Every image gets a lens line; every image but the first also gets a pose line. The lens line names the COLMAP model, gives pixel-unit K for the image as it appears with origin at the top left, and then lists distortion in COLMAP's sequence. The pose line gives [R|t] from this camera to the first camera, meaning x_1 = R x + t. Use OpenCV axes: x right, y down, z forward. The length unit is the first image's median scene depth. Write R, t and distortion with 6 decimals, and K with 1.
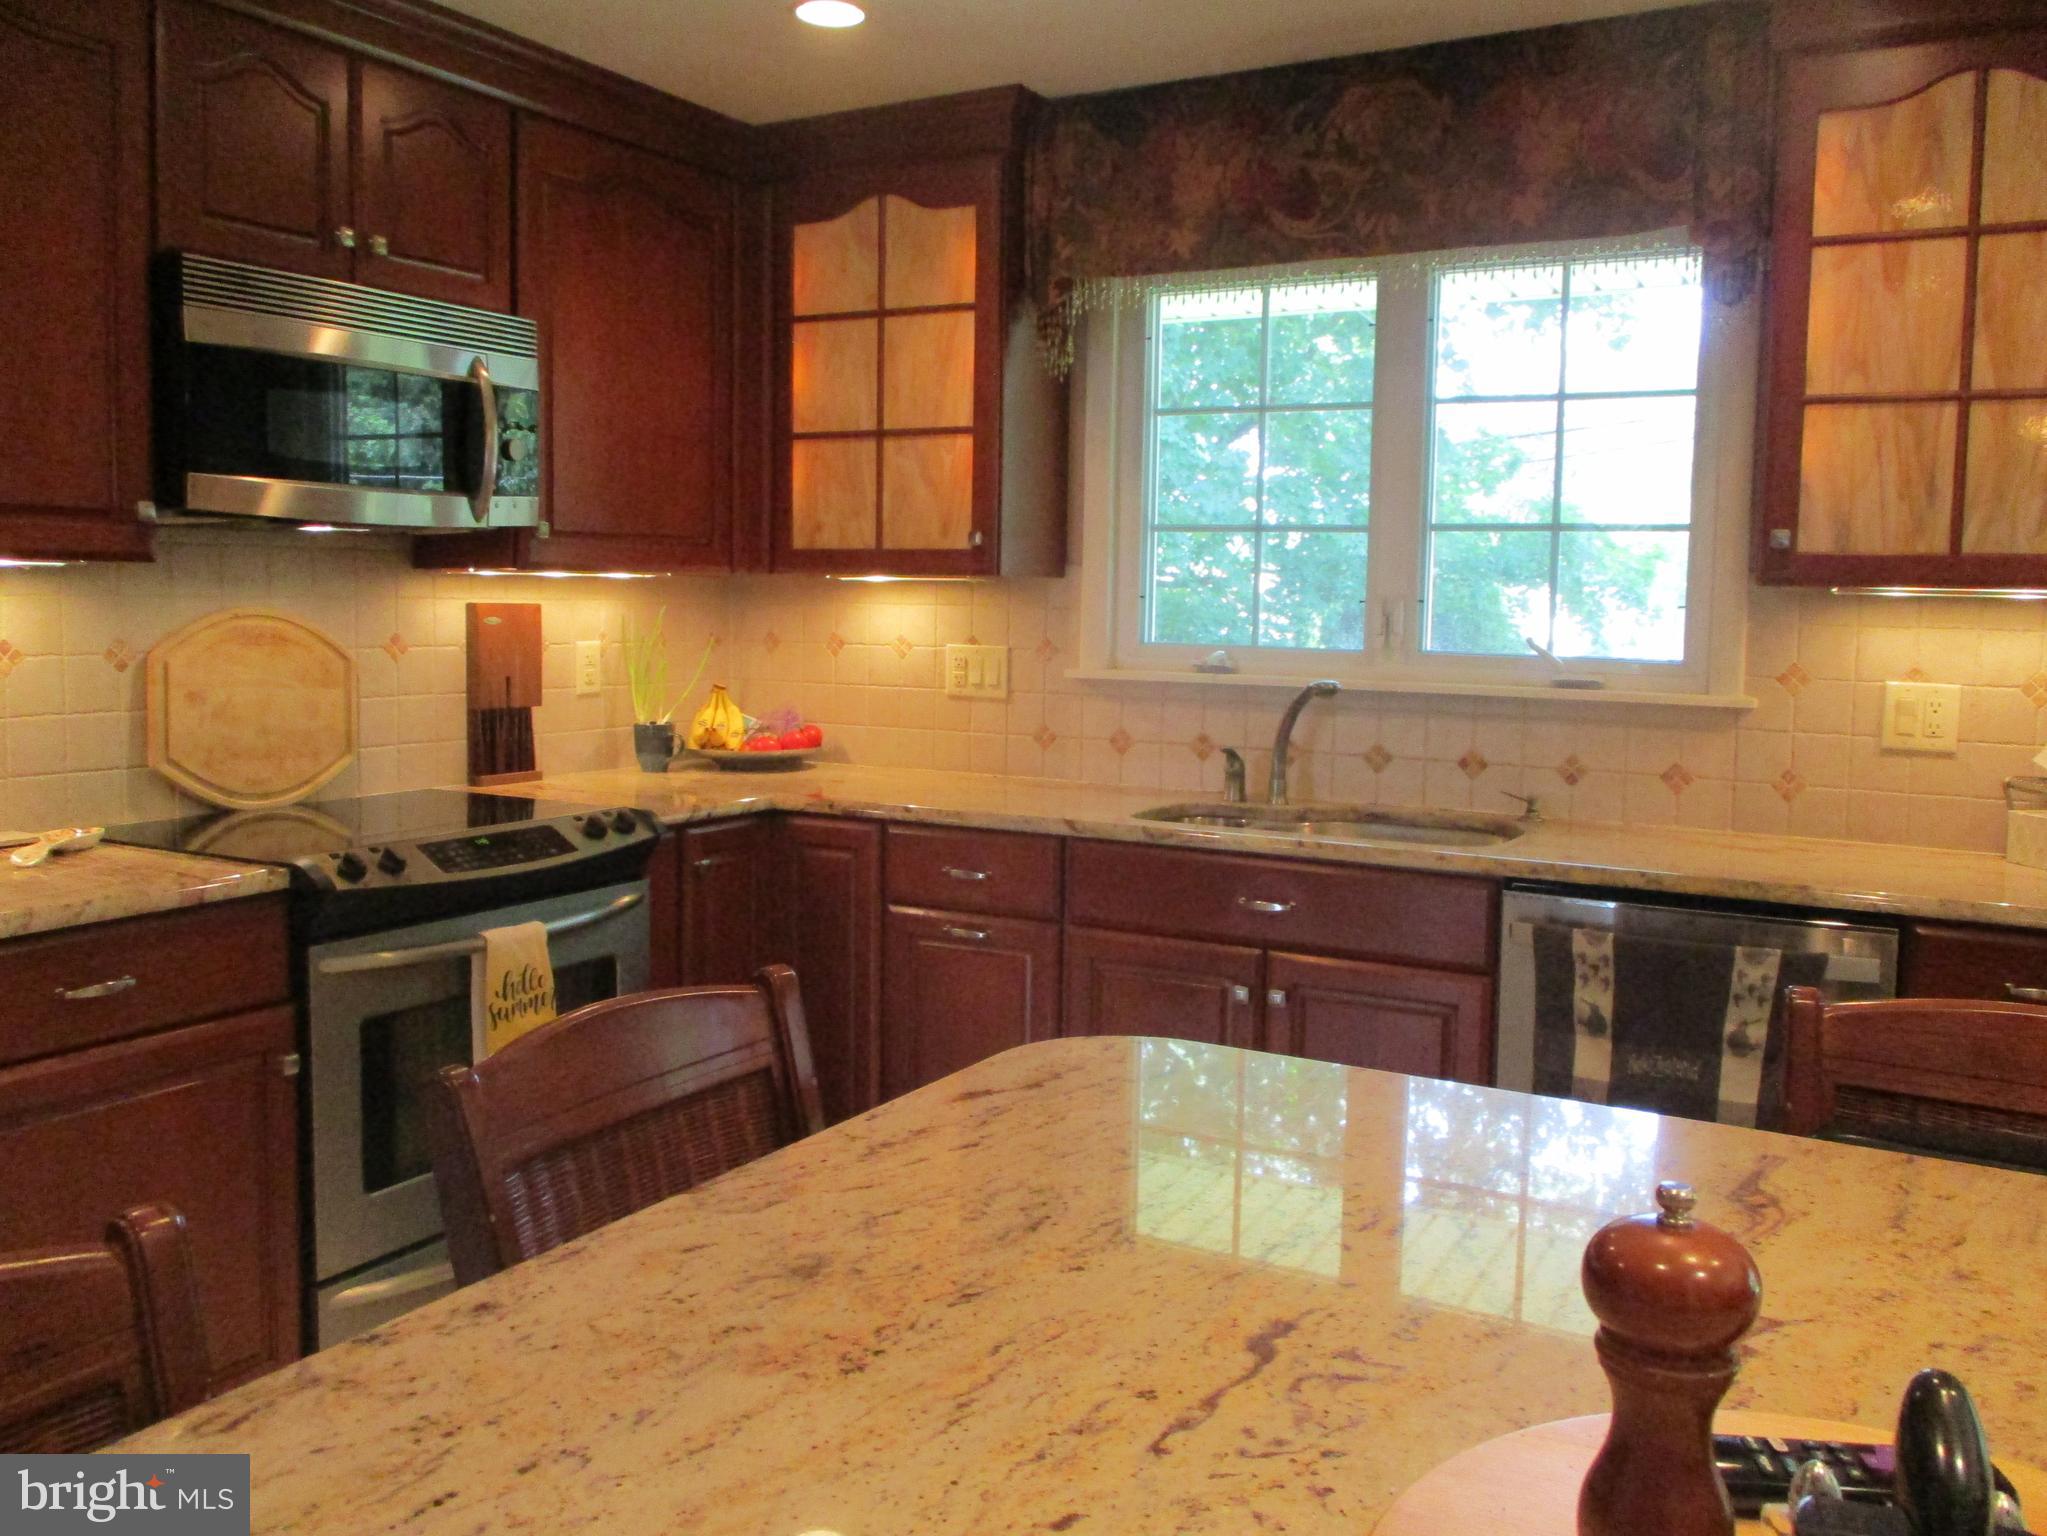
lens RADIAL K [[1715.6, 0, 1017.4], [0, 1715.6, 765.0], [0, 0, 1]] dist [-0.032926, 0.011296]
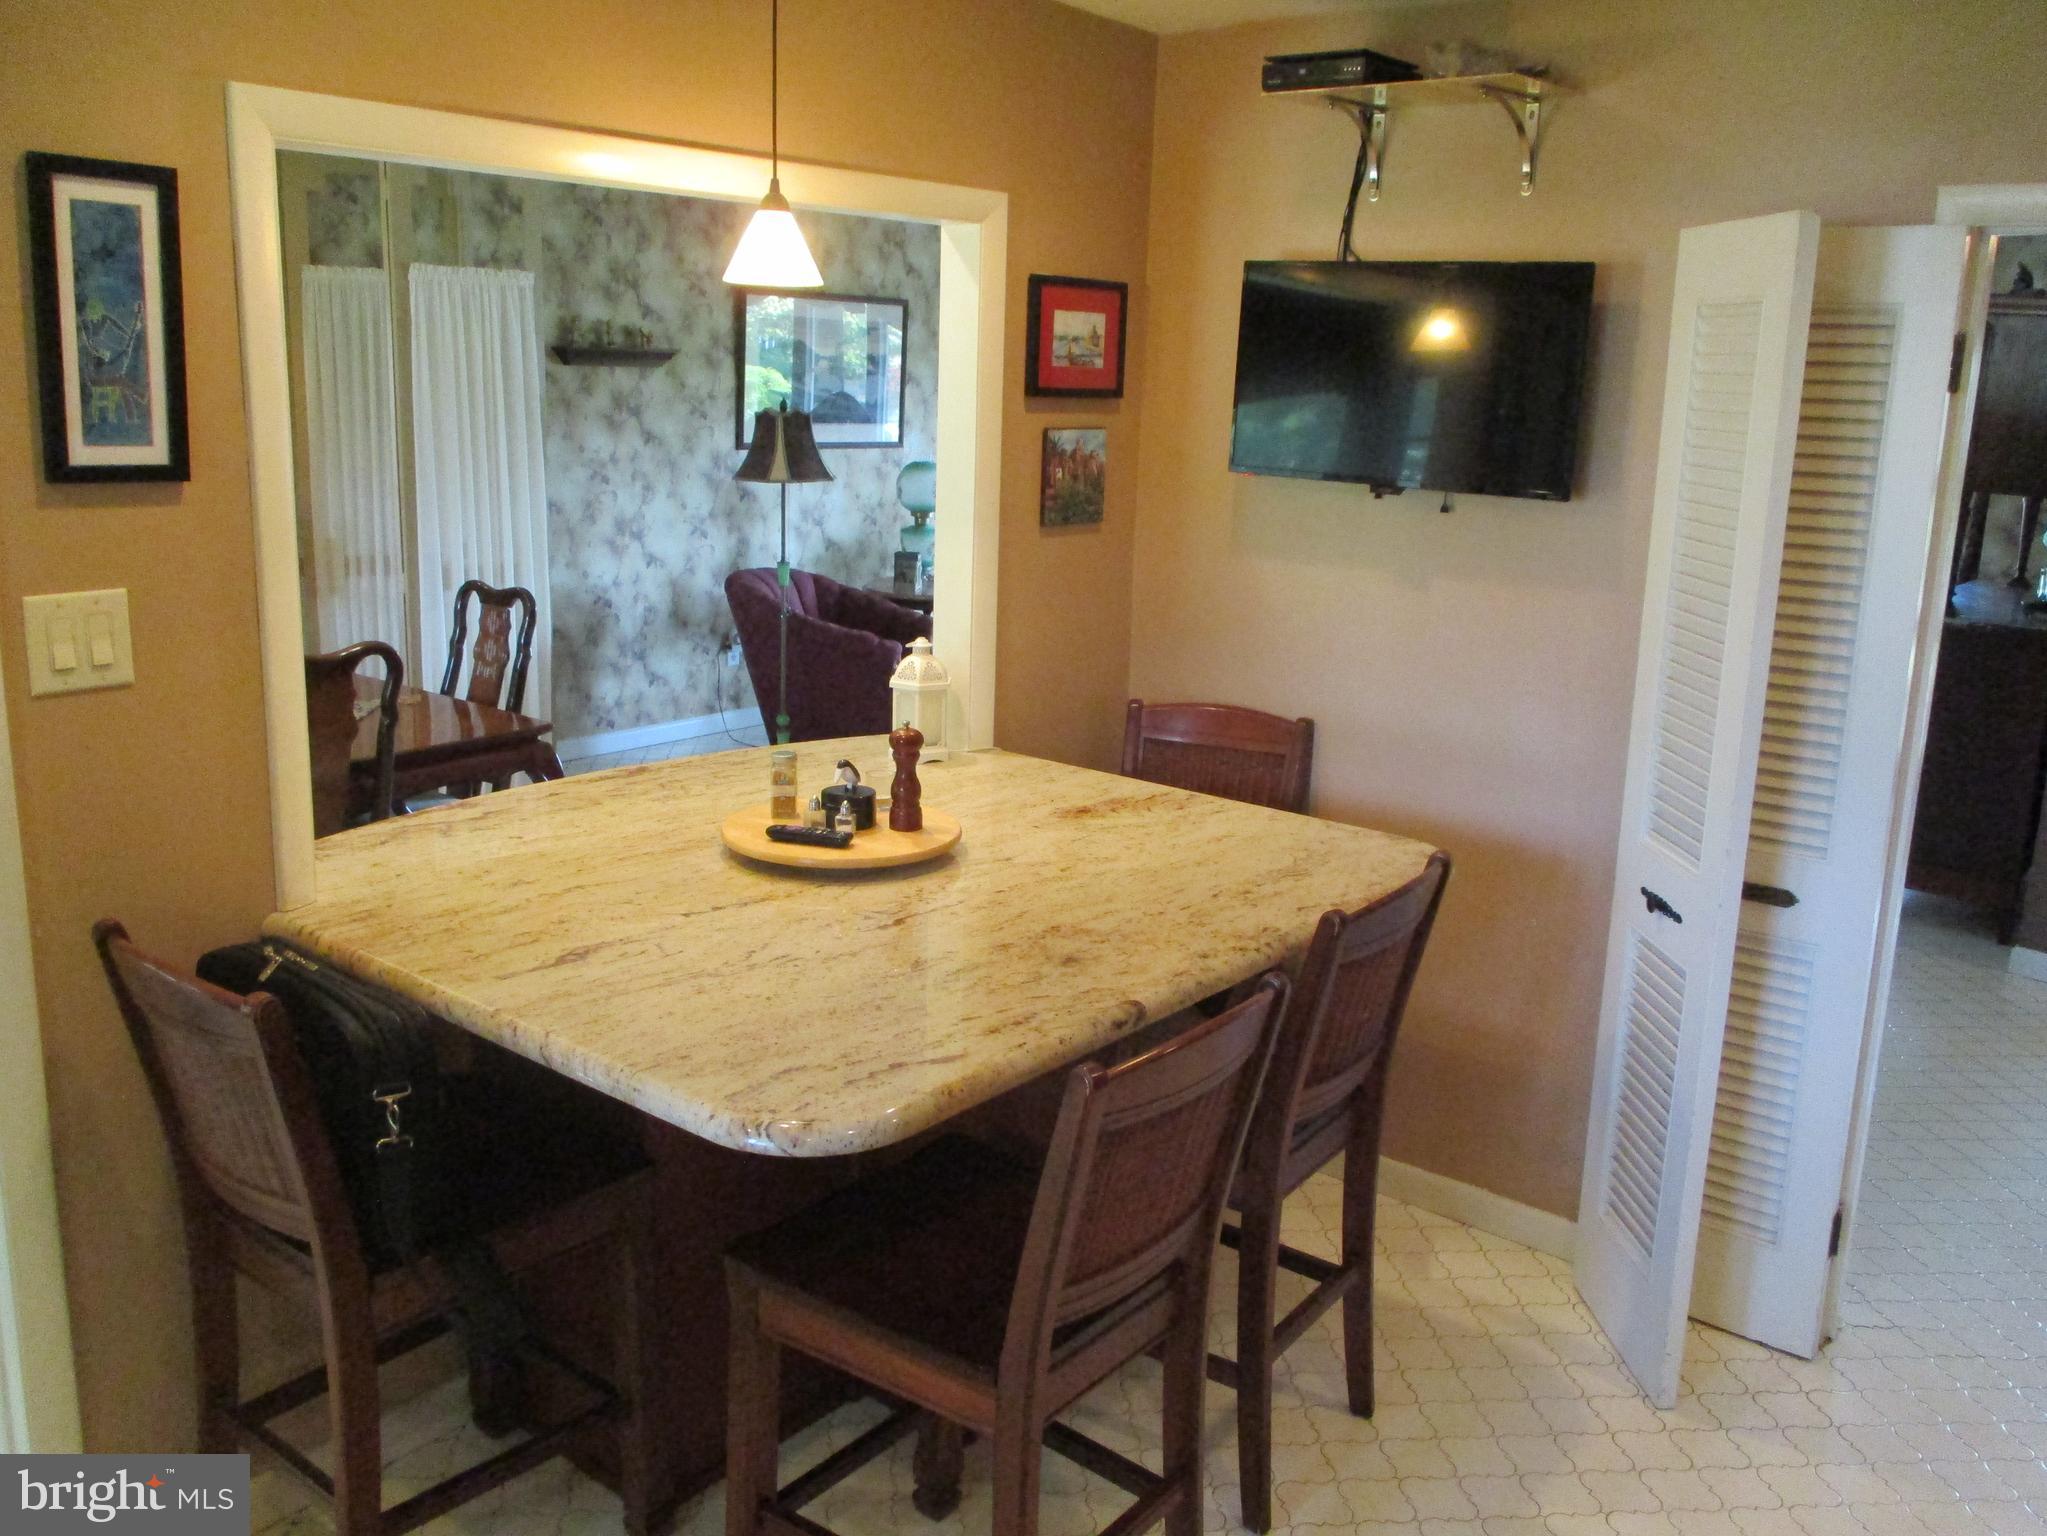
lens RADIAL K [[1715.6, 0, 1040.2], [0, 1715.6, 773.8], [0, 0, 1]] dist [-0.032926, 0.011296]
pose [[-0.984970, -0.094551, 0.144545, -0.122185], [-0.041332, 0.941574, 0.334261, -0.216331], [-0.167705, 0.323263, -0.931330, 0.956361]]
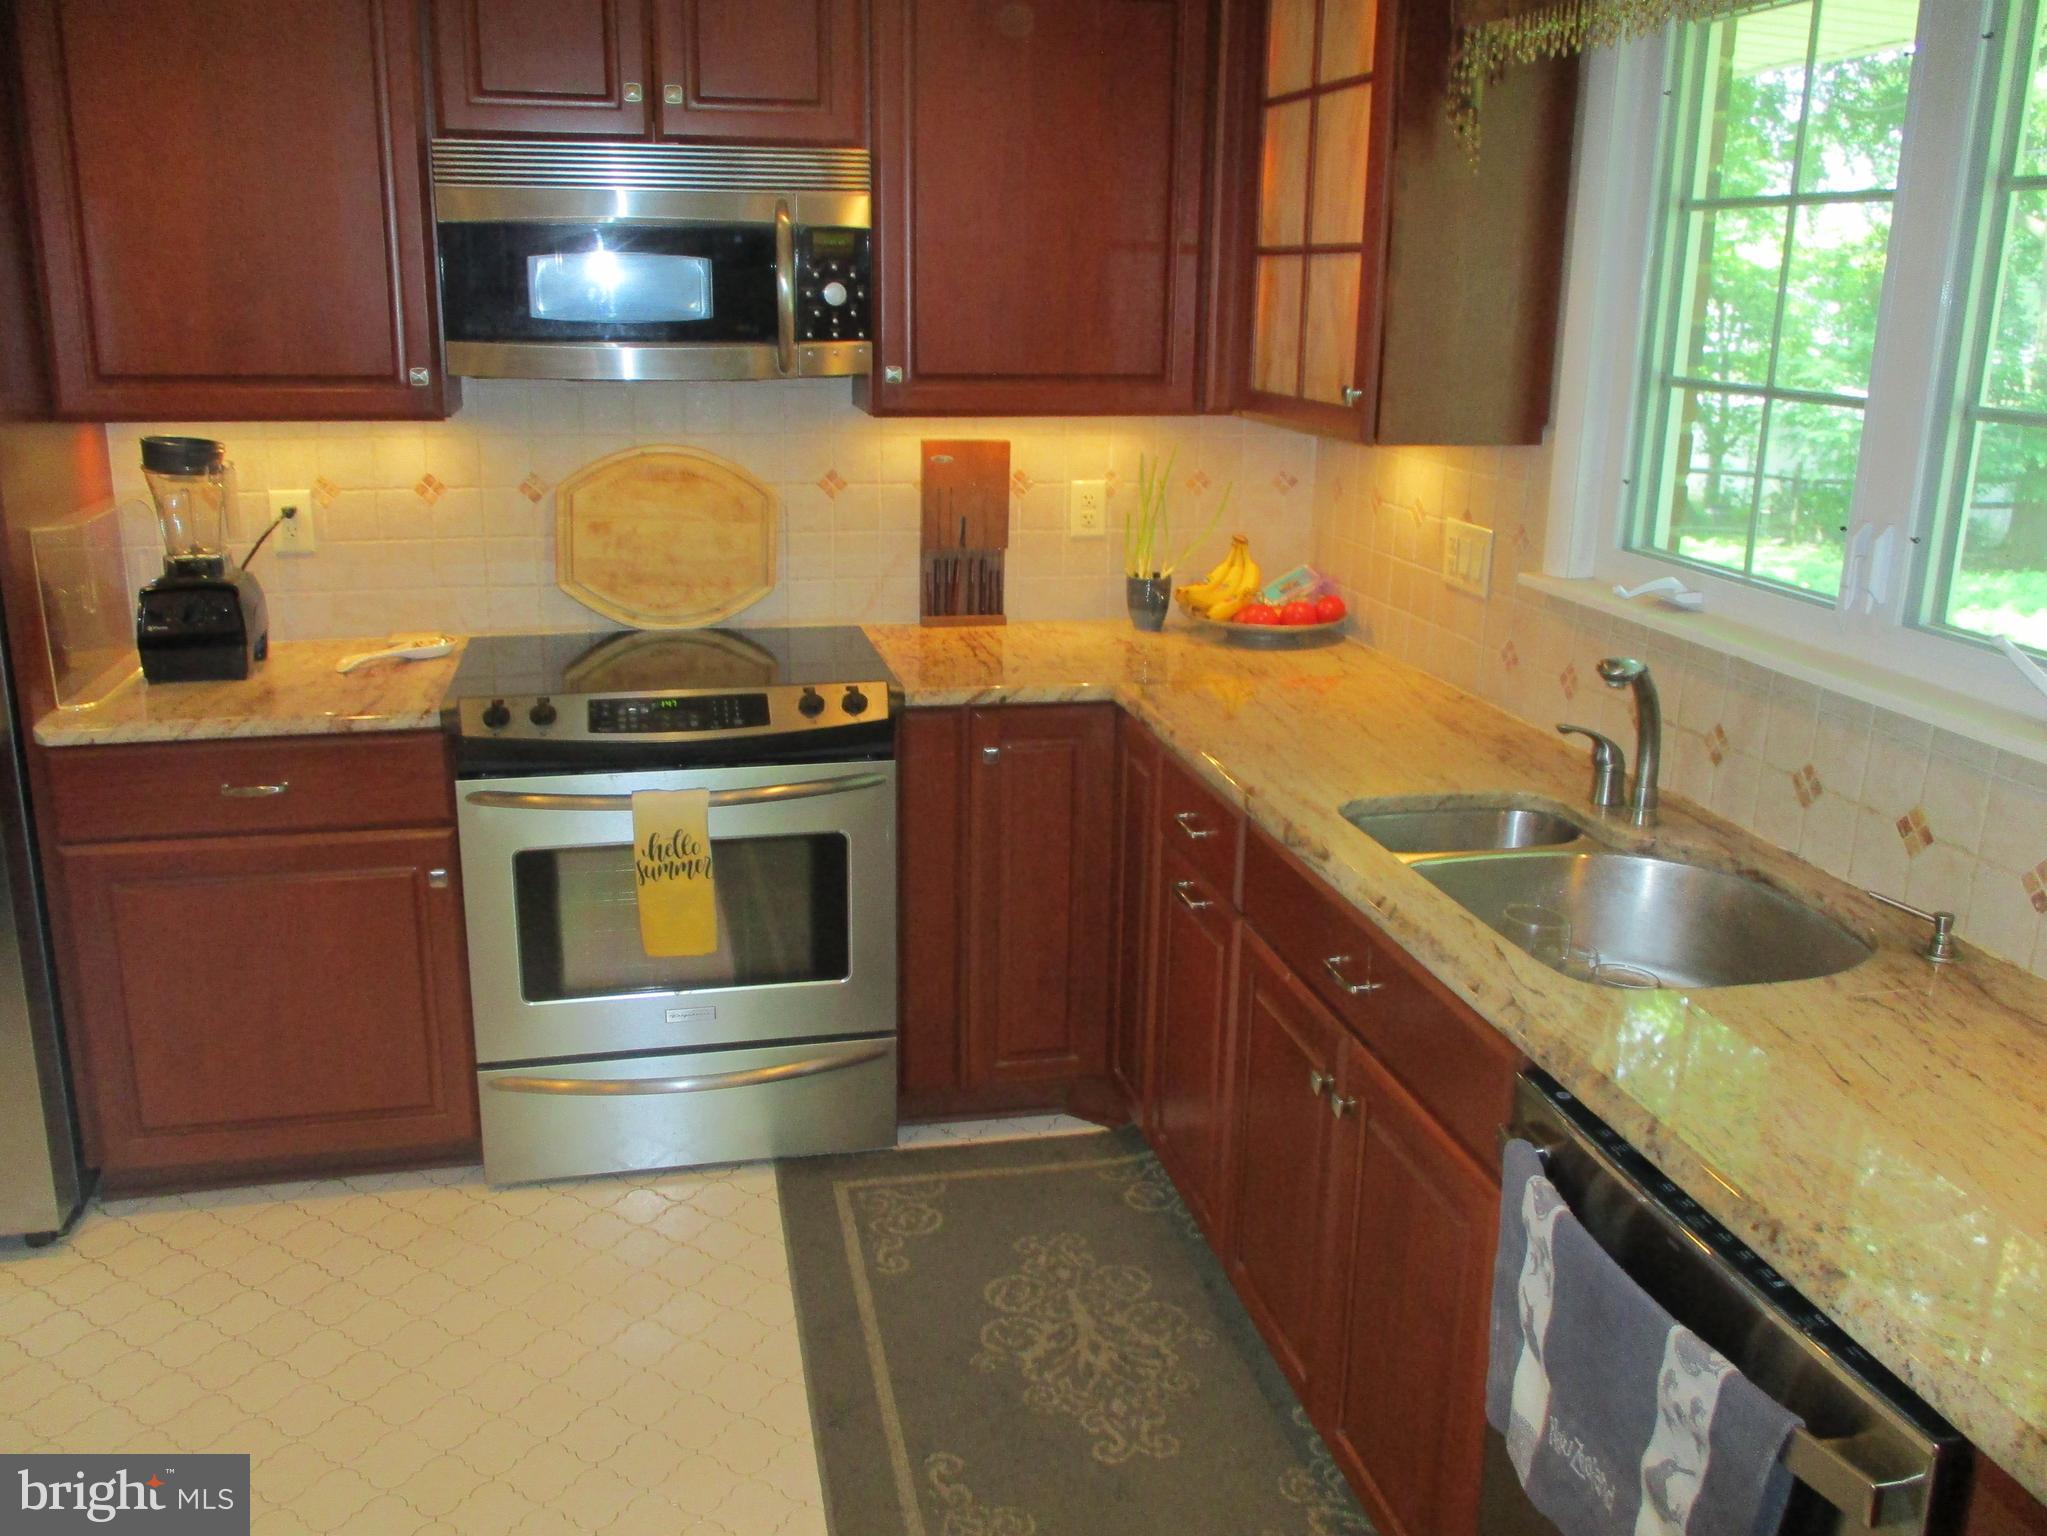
lens RADIAL K [[1715.6, 0, 1024.0], [0, 1715.6, 754.8], [0, 0, 1]] dist [-0.032926, 0.011296]
pose [[0.671635, 0.190645, -0.715934, 0.507769], [-0.078920, 0.979238, 0.186722, -0.118644], [0.736667, -0.068908, 0.672736, 0.416145]]
